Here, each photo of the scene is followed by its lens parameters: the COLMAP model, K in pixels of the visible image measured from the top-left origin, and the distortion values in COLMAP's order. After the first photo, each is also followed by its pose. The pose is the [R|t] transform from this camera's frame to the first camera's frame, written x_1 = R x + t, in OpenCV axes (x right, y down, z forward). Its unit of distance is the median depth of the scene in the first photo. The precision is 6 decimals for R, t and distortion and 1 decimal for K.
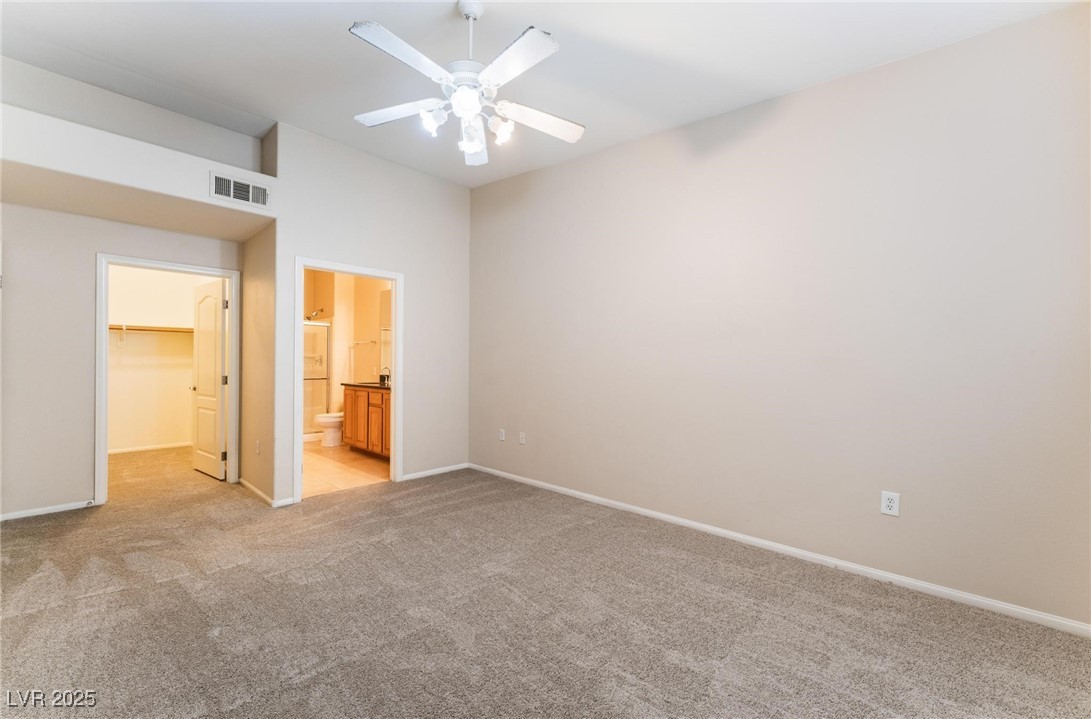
lens RADIAL K [[438.2, 0, 542.2], [0, 438.2, 359.9], [0, 0, 1]] dist [-0.000308, 0.000089]
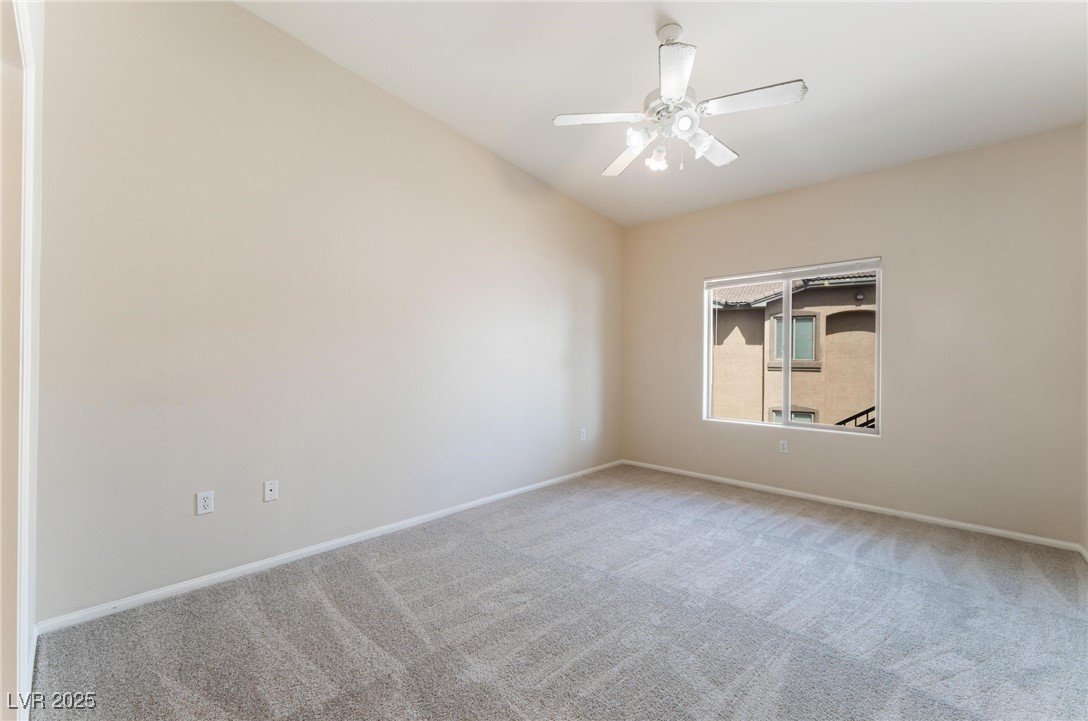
lens RADIAL K [[437.0, 0, 543.2], [0, 437.0, 362.9], [0, 0, 1]] dist [-0.000308, 0.000089]
pose [[-0.004762, -0.004675, 0.999978, -0.366236], [-0.016876, 0.999847, 0.004594, 0.001771], [-0.999846, -0.016854, -0.004840, 0.386269]]
